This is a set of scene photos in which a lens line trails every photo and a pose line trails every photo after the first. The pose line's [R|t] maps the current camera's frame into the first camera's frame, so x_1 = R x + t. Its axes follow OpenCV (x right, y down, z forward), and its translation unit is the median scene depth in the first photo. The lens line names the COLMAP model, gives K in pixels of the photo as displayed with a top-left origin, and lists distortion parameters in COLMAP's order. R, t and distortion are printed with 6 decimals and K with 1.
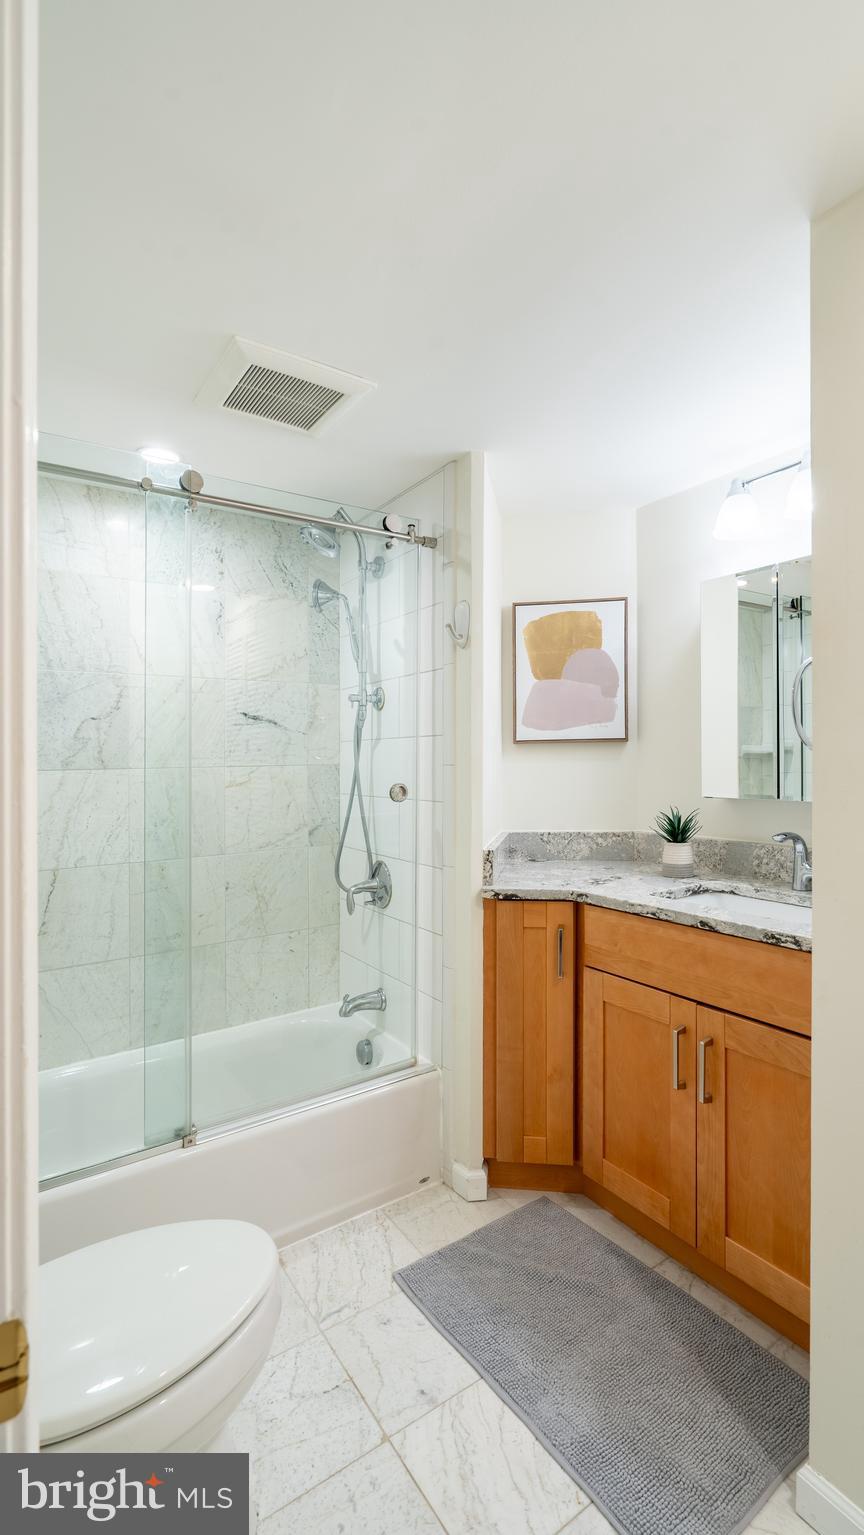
lens RADIAL K [[716.3, 0, 504.9], [0, 716.3, 710.4], [0, 0, 1]] dist [-0.003040, 0.000258]
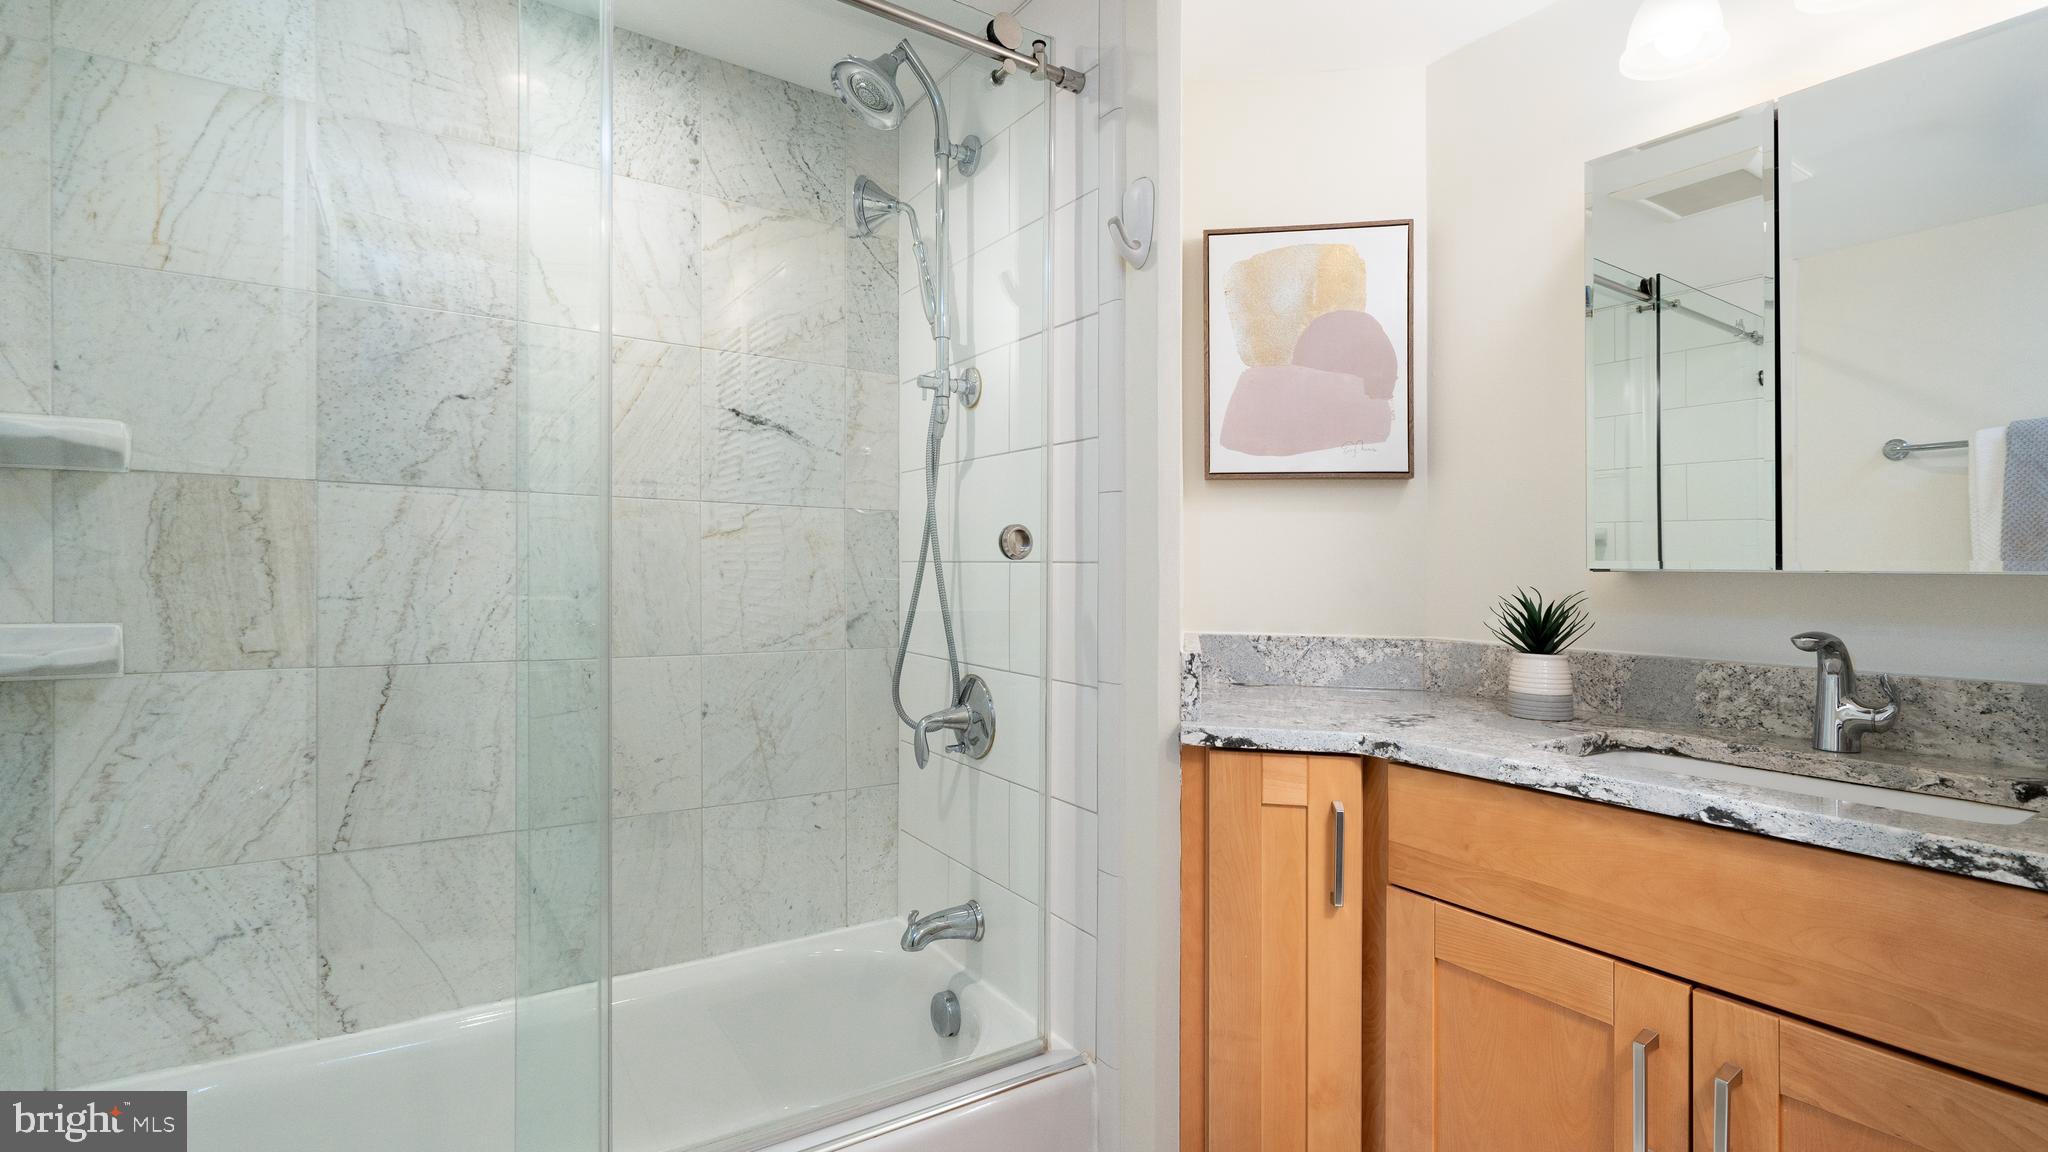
lens RADIAL K [[919.0, 0, 1003.1], [0, 919.0, 573.7], [0, 0, 1]] dist [-0.003317, 0.000249]
pose [[0.995602, 0.016754, -0.092168, -0.088923], [-0.011300, 0.998172, 0.059371, 0.091797], [0.092994, -0.058069, 0.993972, 0.306894]]
